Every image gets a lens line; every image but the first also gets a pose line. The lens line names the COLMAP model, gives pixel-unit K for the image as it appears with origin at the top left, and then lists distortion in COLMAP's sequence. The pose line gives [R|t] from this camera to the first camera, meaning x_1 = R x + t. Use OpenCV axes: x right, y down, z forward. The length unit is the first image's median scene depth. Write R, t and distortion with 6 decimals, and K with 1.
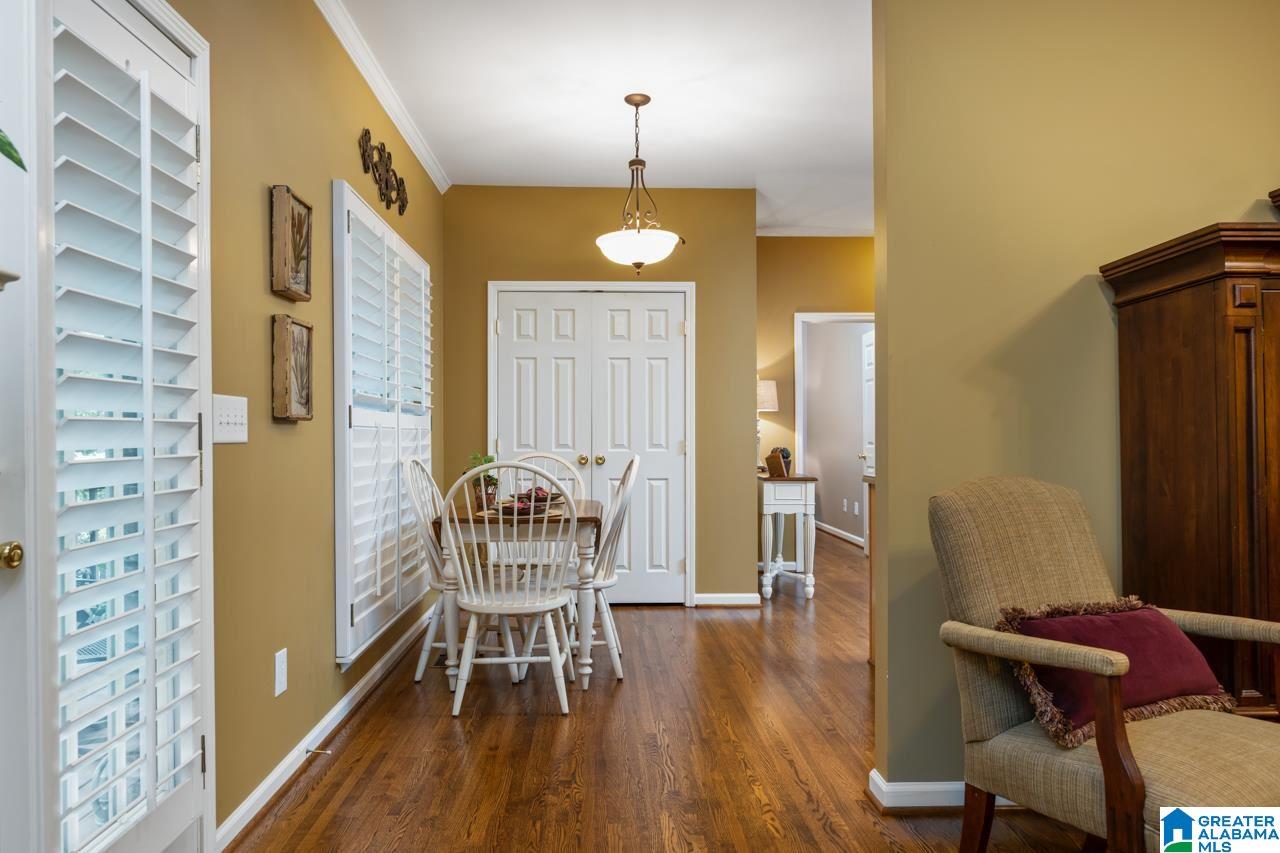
lens RADIAL K [[854.2, 0, 640.0], [0, 854.2, 431.7], [0, 0, 1]] dist [-0.000595, 0.002092]
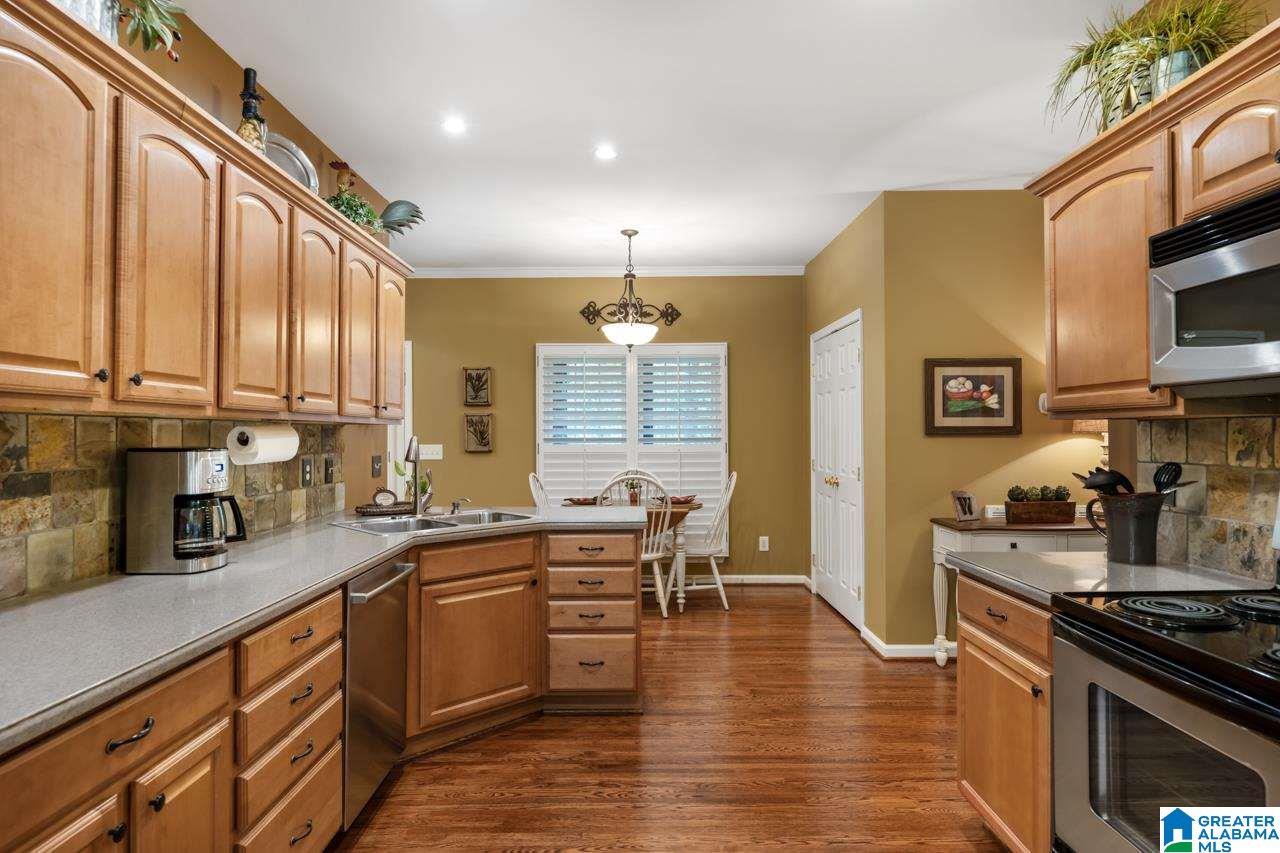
lens RADIAL K [[728.6, 0, 639.8], [0, 728.6, 428.2], [0, 0, 1]] dist [-0.001495, -0.001298]
pose [[-0.042303, -0.013307, -0.999016, 0.906316], [0.000108, 0.999911, -0.013324, -0.025235], [0.999105, -0.000671, -0.042297, 0.778234]]
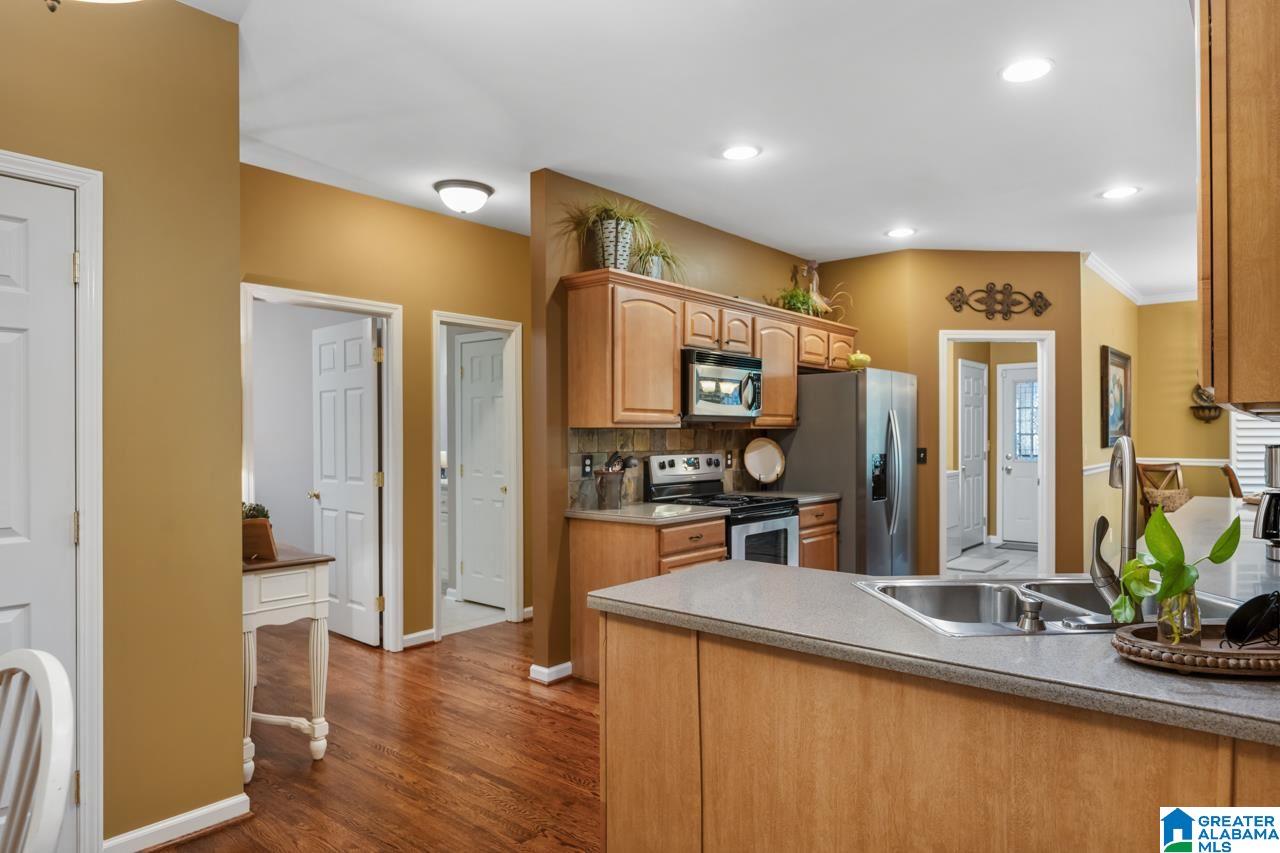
lens RADIAL K [[763.4, 0, 640.0], [0, 763.4, 426.5], [0, 0, 1]] dist [-0.031723, 0.000019]
pose [[0.687084, -0.001727, 0.726576, -0.029429], [0.009759, 0.999929, -0.006852, -0.031633], [-0.726512, 0.011798, 0.687052, 0.498240]]
